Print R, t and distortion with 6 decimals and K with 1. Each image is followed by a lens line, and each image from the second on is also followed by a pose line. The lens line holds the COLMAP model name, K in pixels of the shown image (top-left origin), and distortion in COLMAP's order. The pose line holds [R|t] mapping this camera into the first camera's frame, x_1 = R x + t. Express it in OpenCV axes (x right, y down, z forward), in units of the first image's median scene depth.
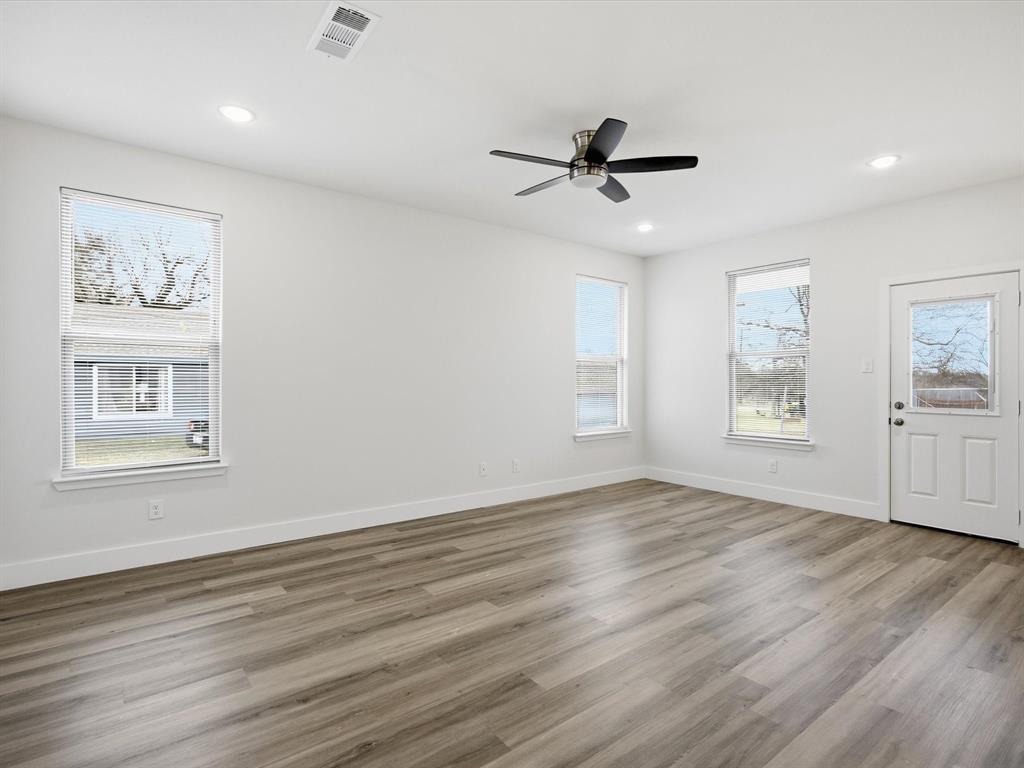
lens RADIAL K [[540.9, 0, 512.0], [0, 540.9, 384.0], [0, 0, 1]] dist [0.022781, -0.000145]
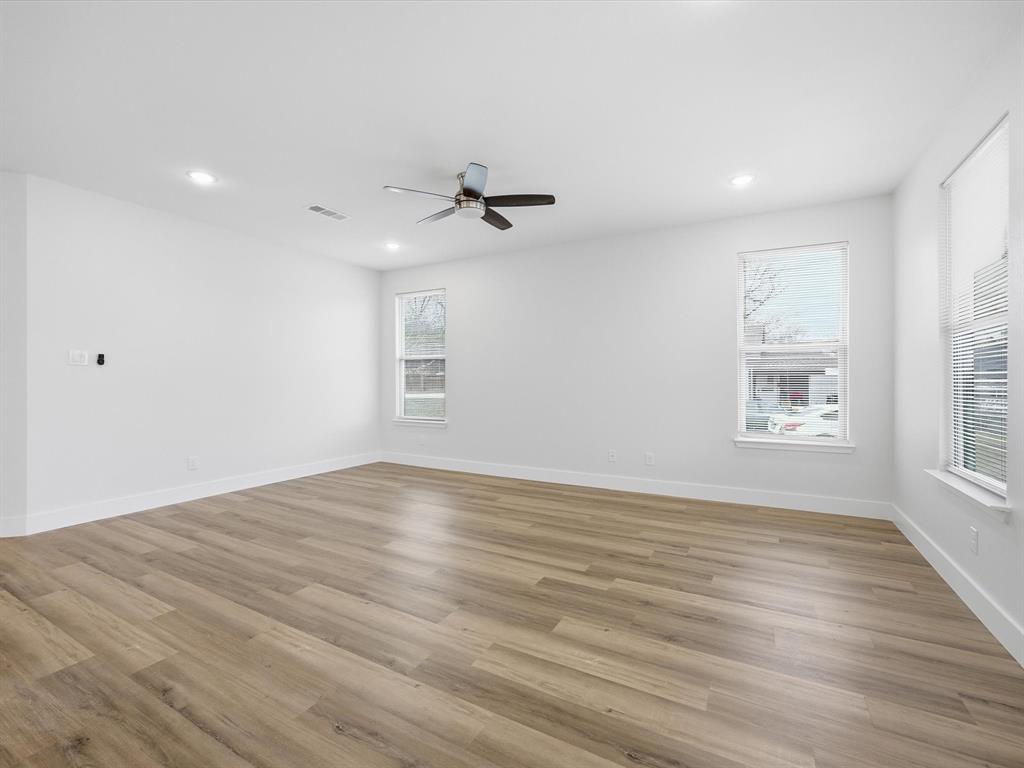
lens RADIAL K [[430.0, 0, 512.0], [0, 430.0, 384.0], [0, 0, 1]] dist [-0.002180, -0.000079]
pose [[0.376466, -0.001692, -0.926429, 1.071599], [0.004863, 0.999988, 0.000150, 0.003502], [0.926418, -0.004562, 0.376469, 0.690780]]
